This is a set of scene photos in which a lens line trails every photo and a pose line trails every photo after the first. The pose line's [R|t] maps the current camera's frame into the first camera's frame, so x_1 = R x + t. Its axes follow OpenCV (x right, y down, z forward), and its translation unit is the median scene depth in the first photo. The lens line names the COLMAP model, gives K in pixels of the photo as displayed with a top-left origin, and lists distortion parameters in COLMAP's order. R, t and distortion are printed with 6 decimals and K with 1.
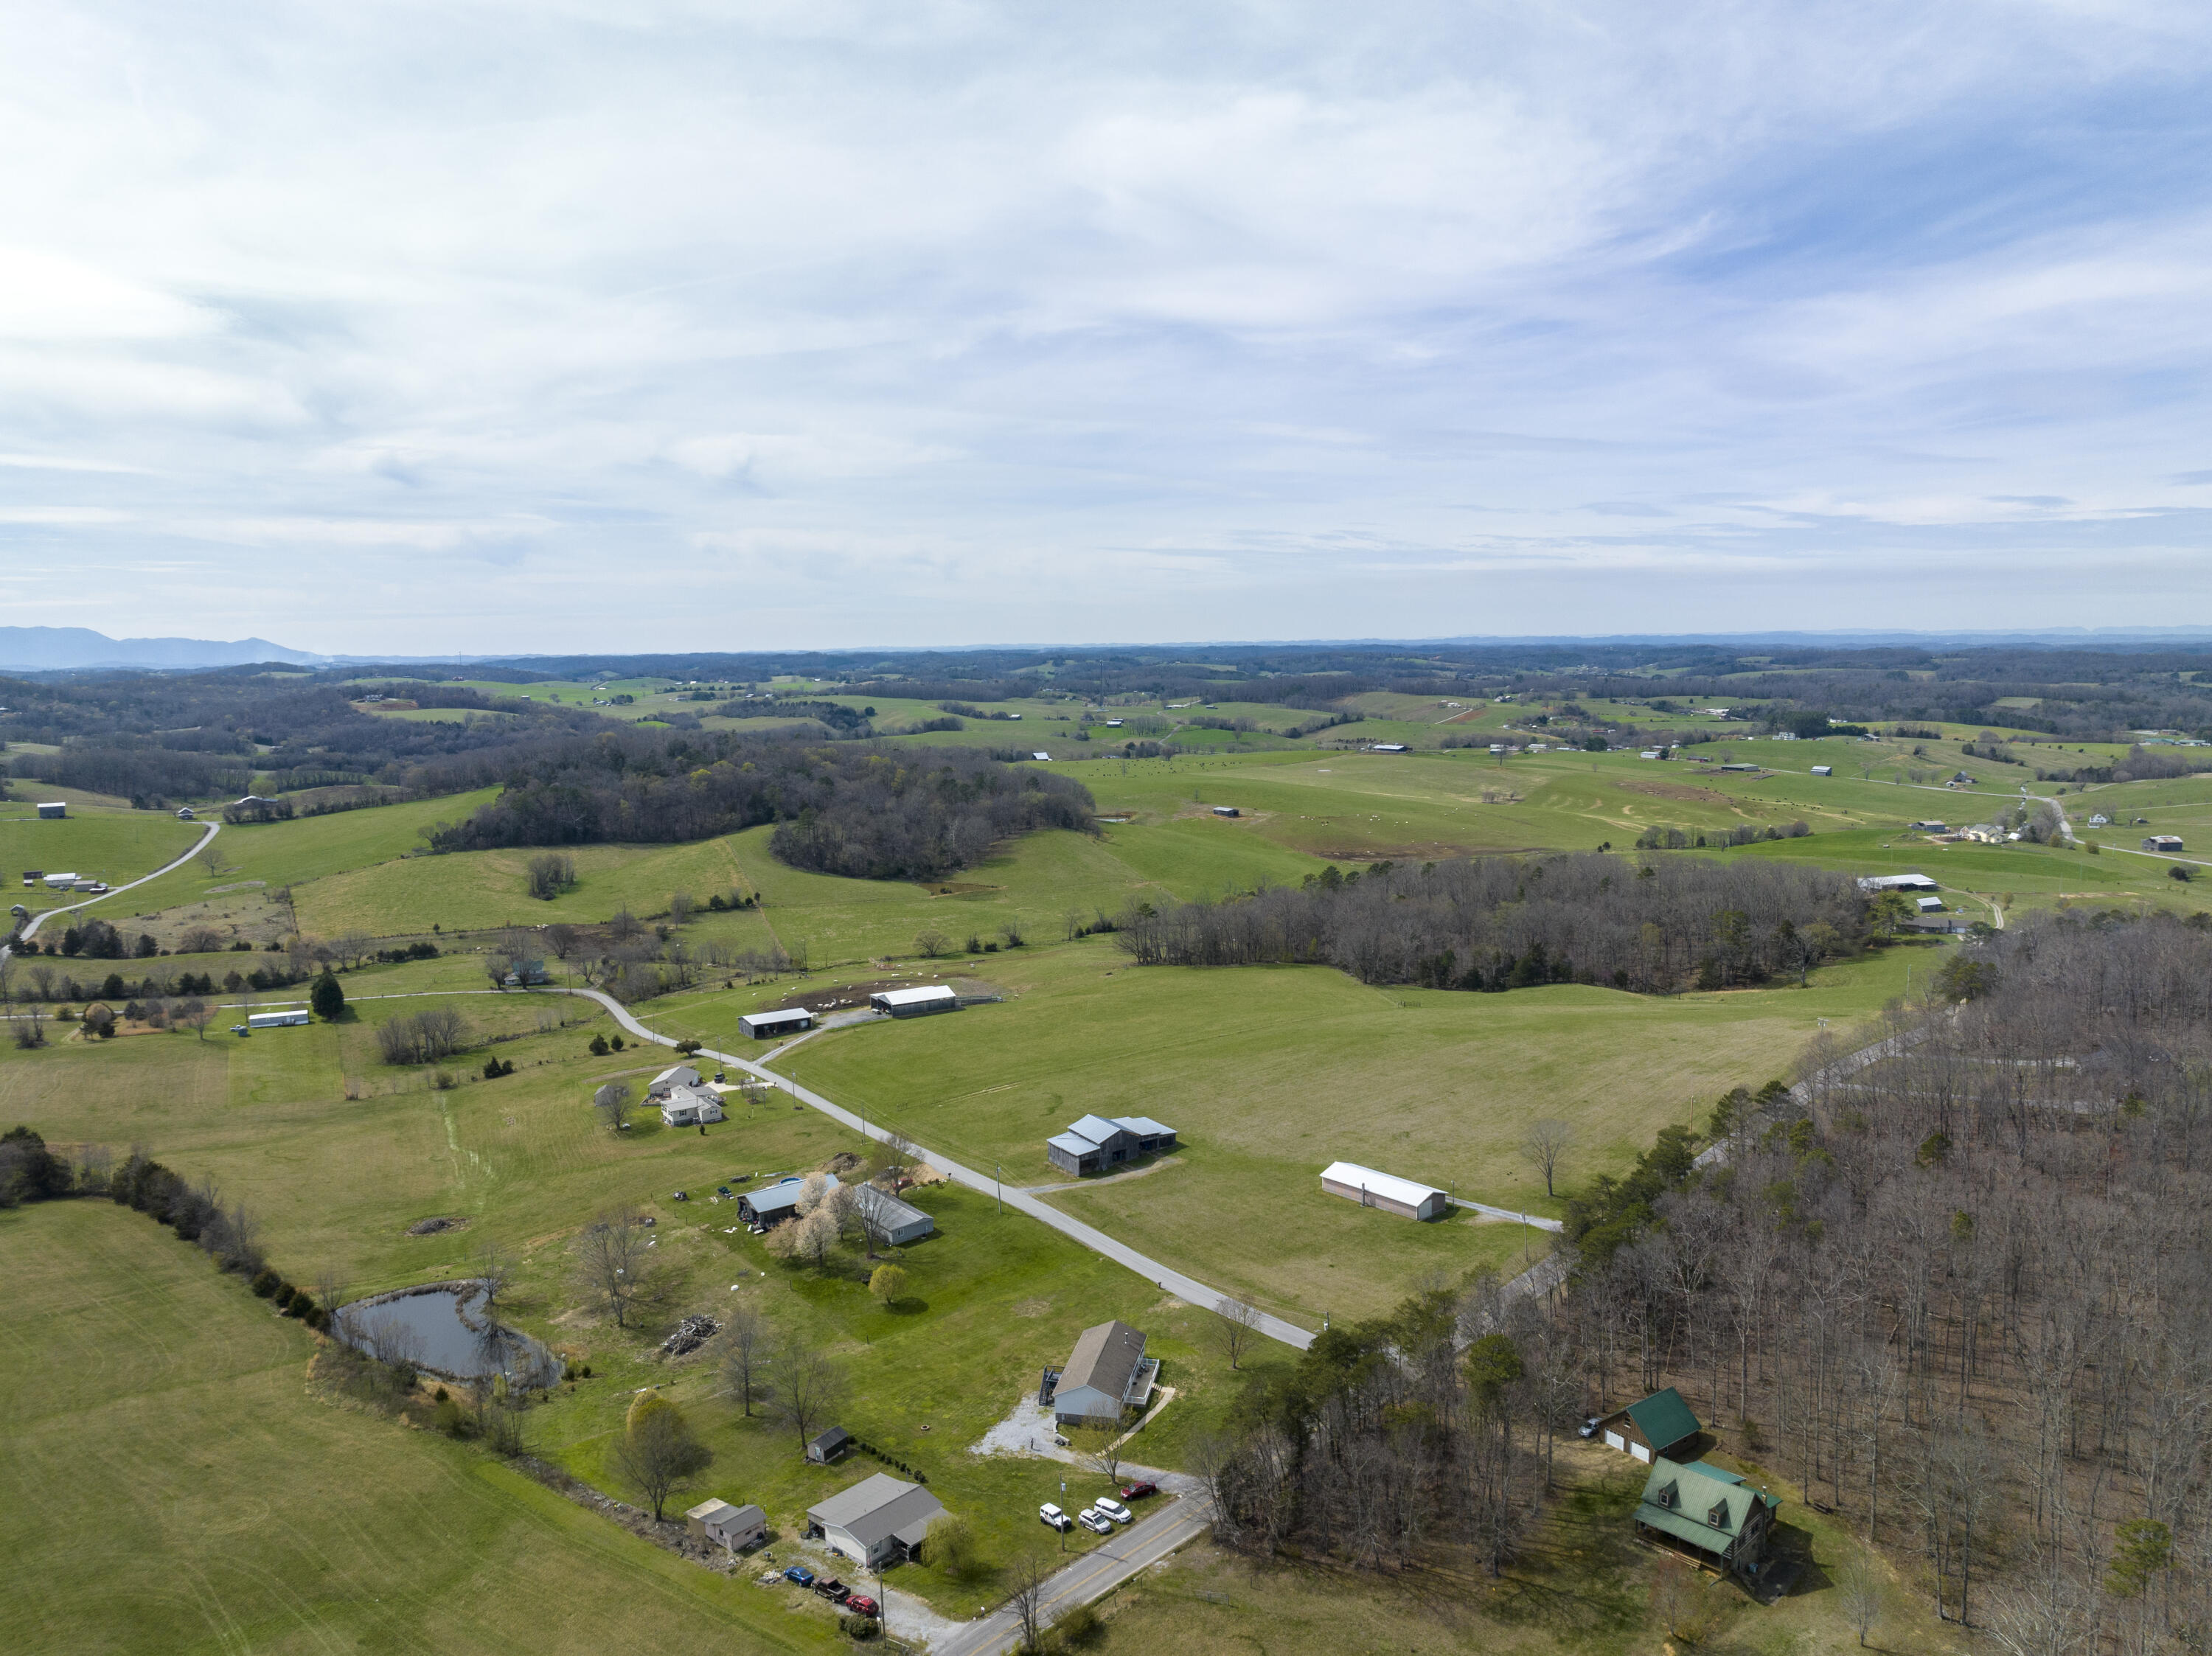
lens RADIAL K [[1542.5, 0, 1123.4], [0, 1542.5, 828.4], [0, 0, 1]] dist [-0.049667, 0.018682]
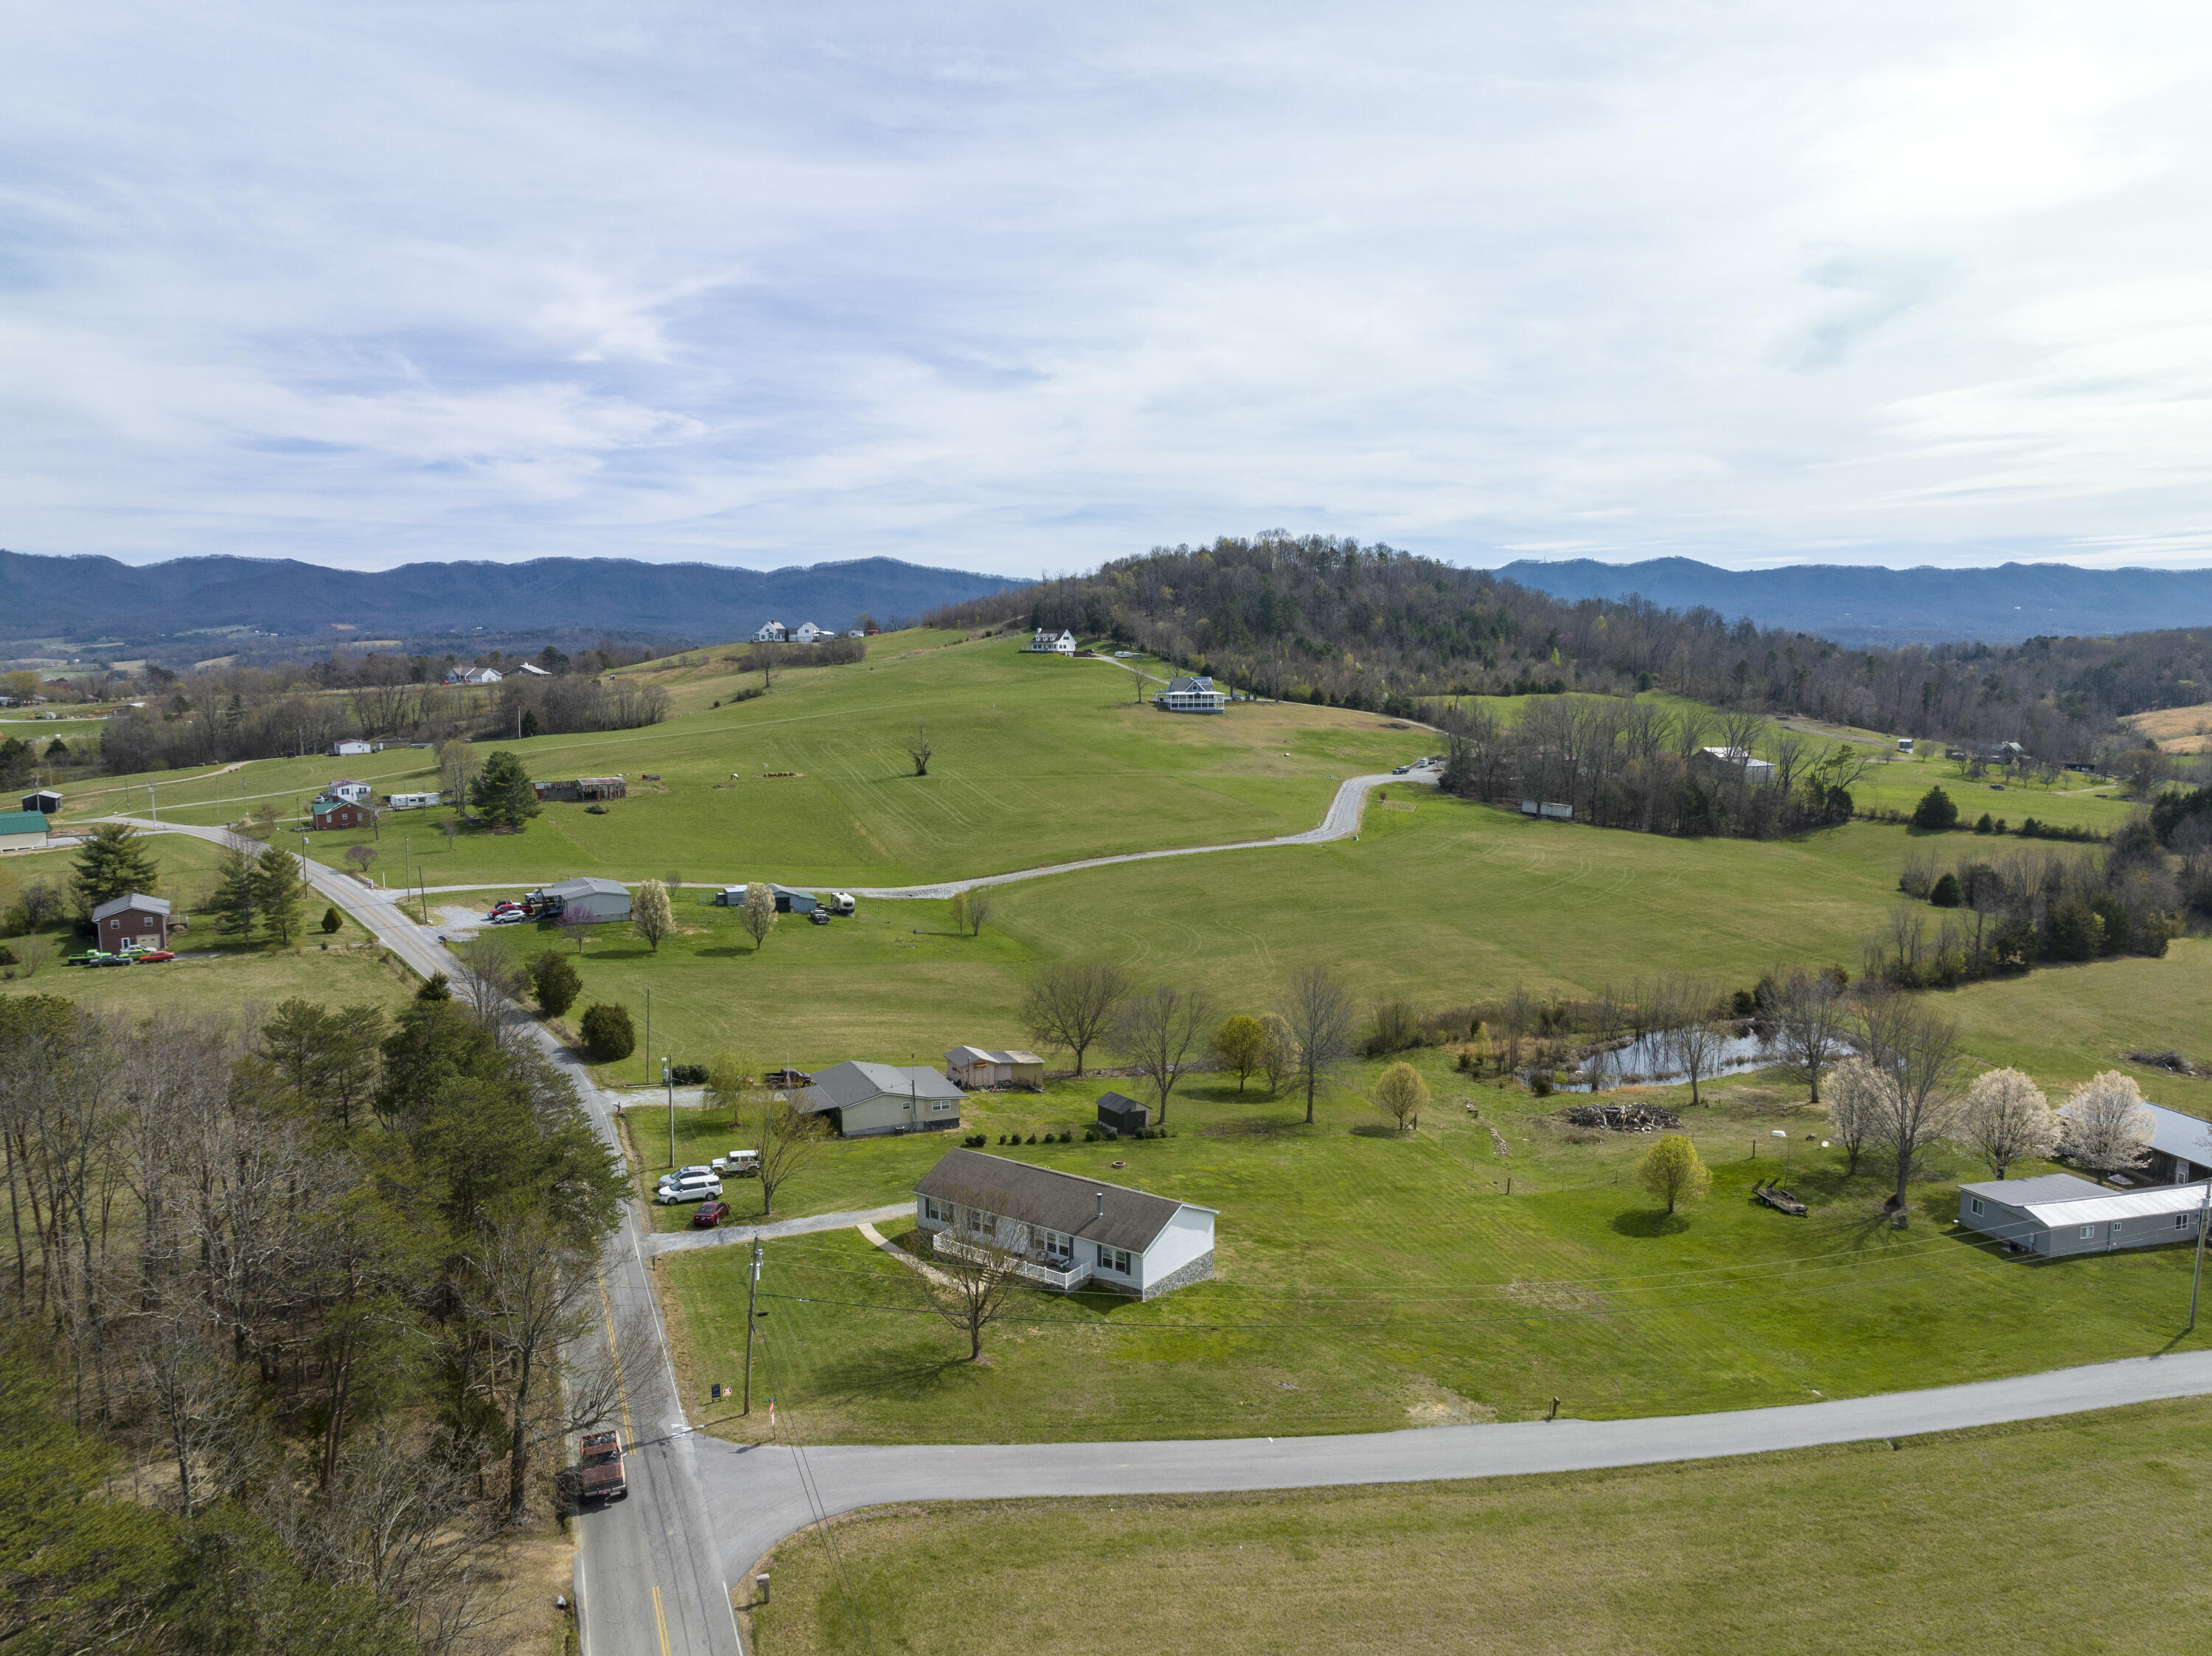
lens RADIAL K [[1542.5, 0, 1122.2], [0, 1542.5, 824.0], [0, 0, 1]] dist [-0.049667, 0.018682]
pose [[-0.412950, 0.112605, -0.903766, 0.130401], [-0.102046, 0.980358, 0.168775, 0.044730], [0.905019, 0.161921, -0.393348, 0.374323]]
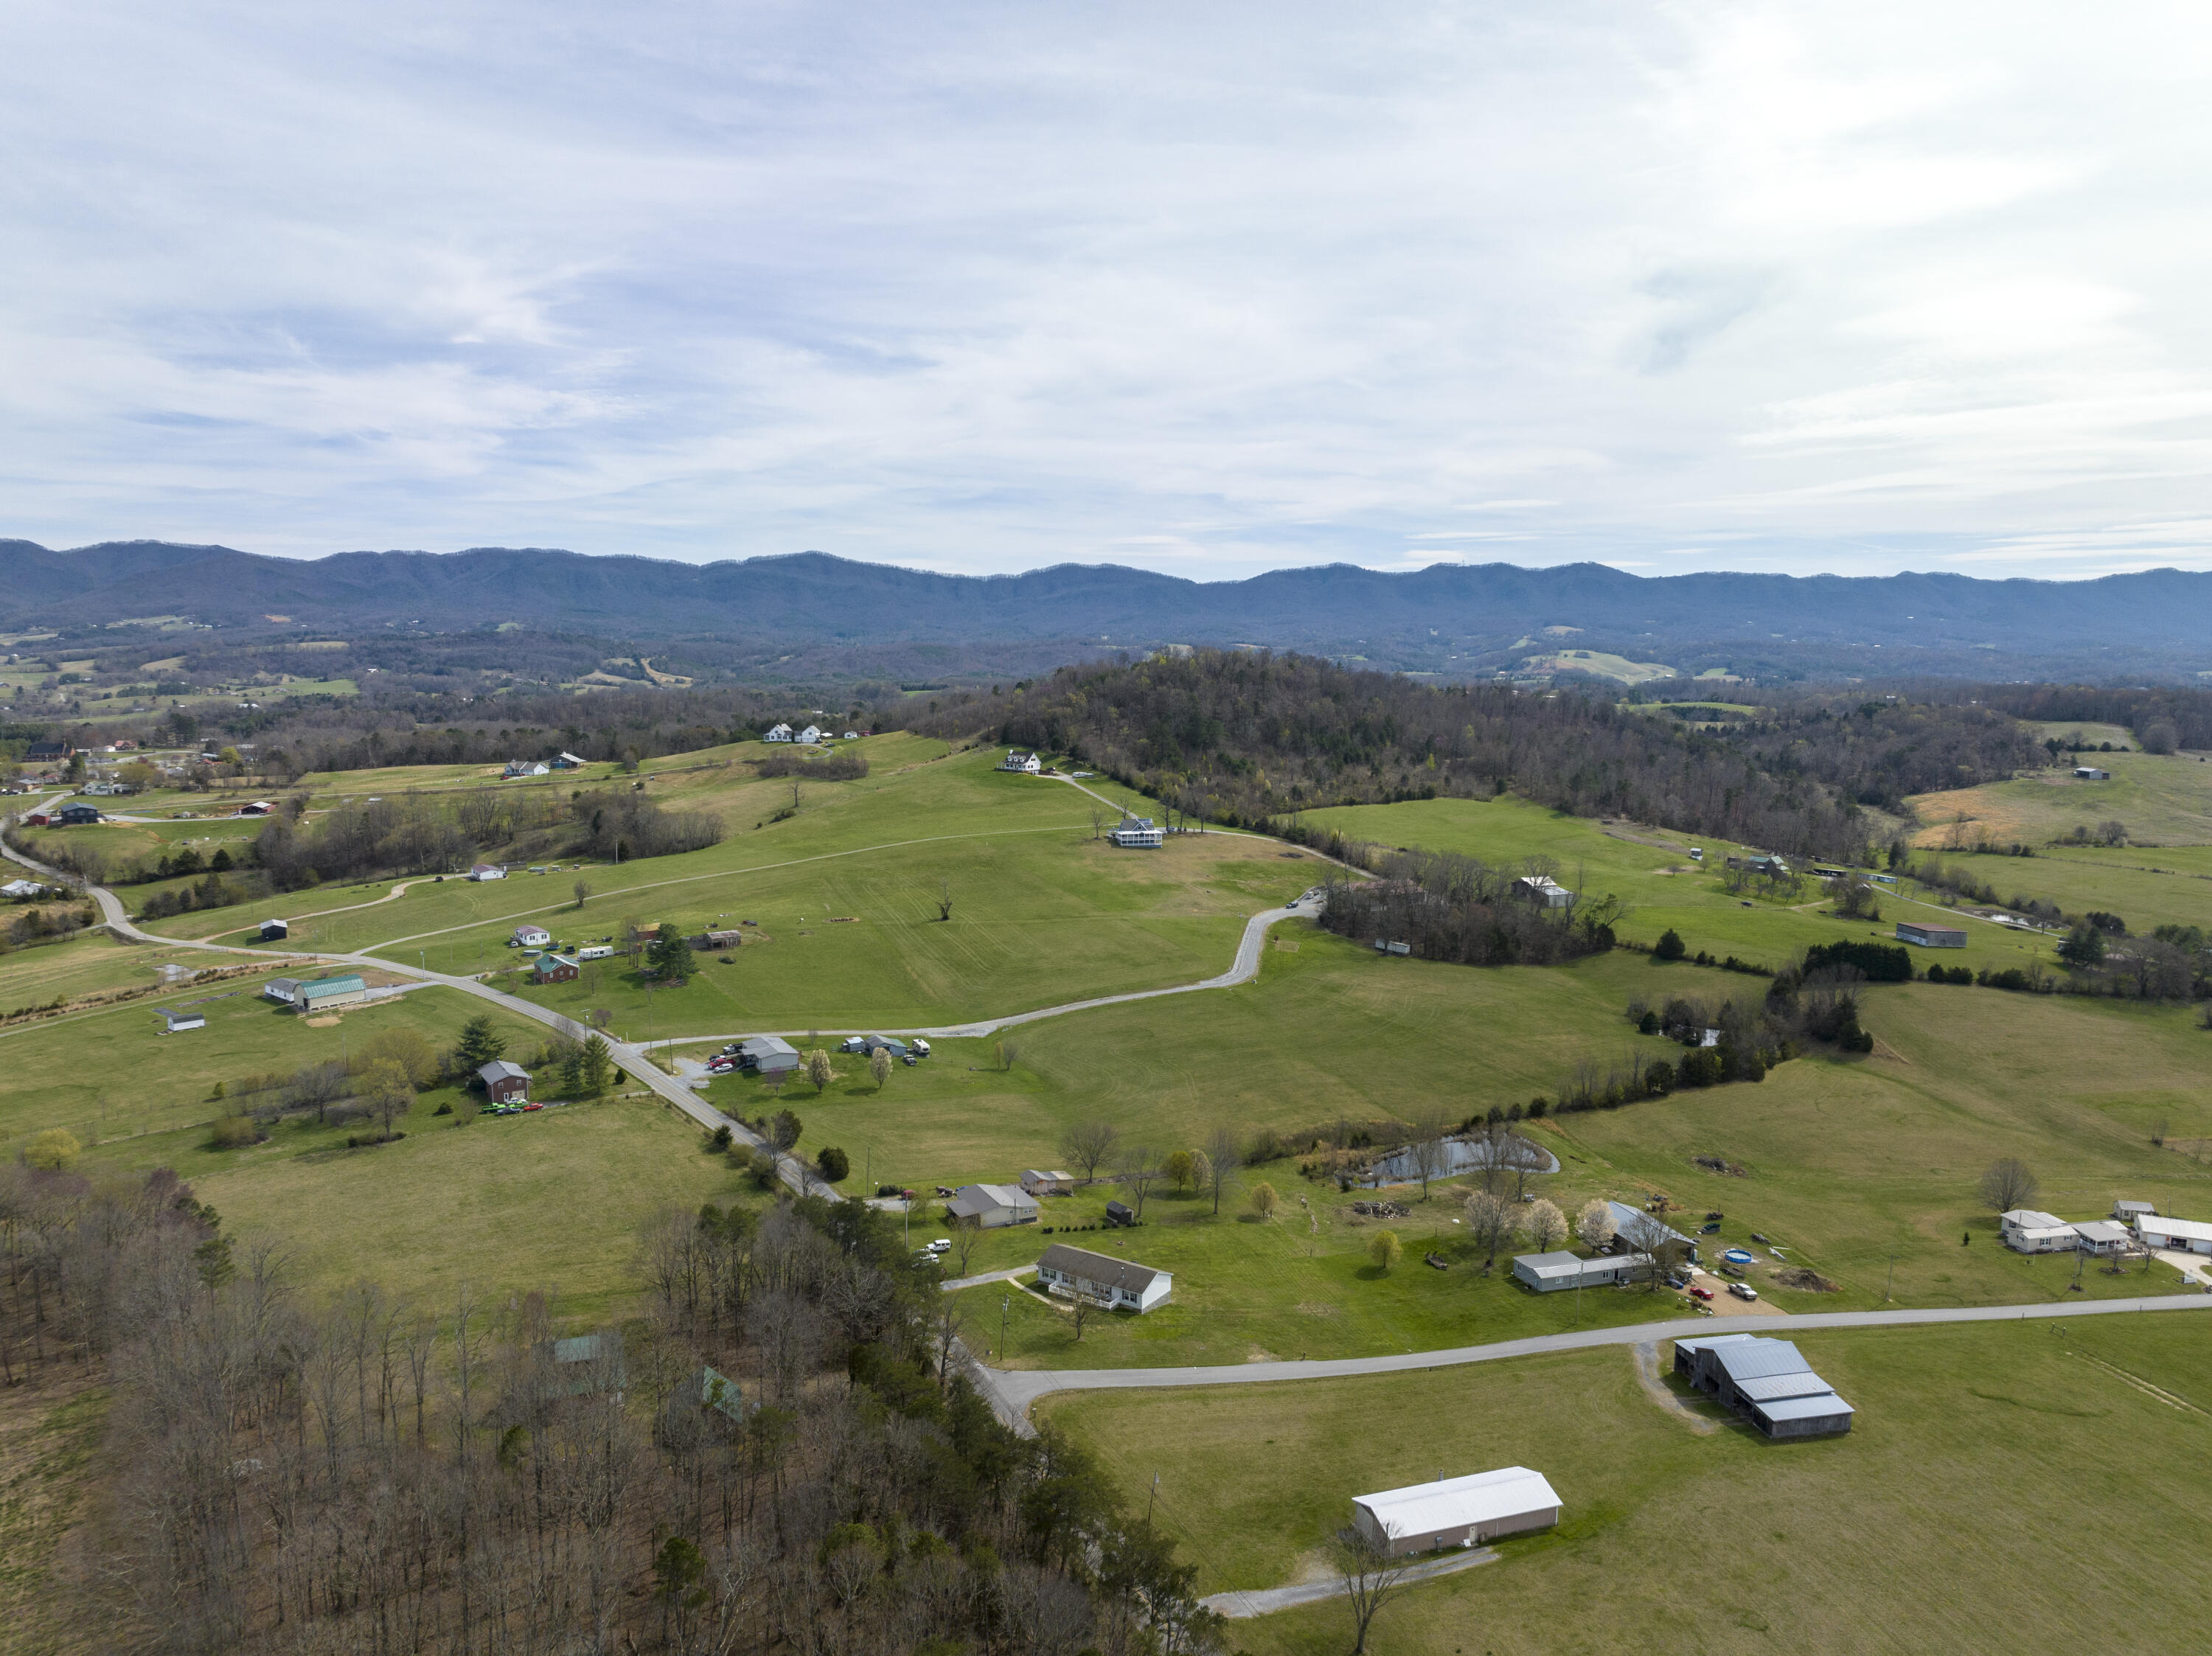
lens RADIAL K [[1542.5, 0, 1116.7], [0, 1542.5, 834.3], [0, 0, 1]] dist [-0.049667, 0.018682]
pose [[-0.372967, 0.127706, -0.919014, 0.309172], [-0.115987, 0.976296, 0.182737, -0.054519], [0.920567, 0.174748, -0.349314, 0.422910]]
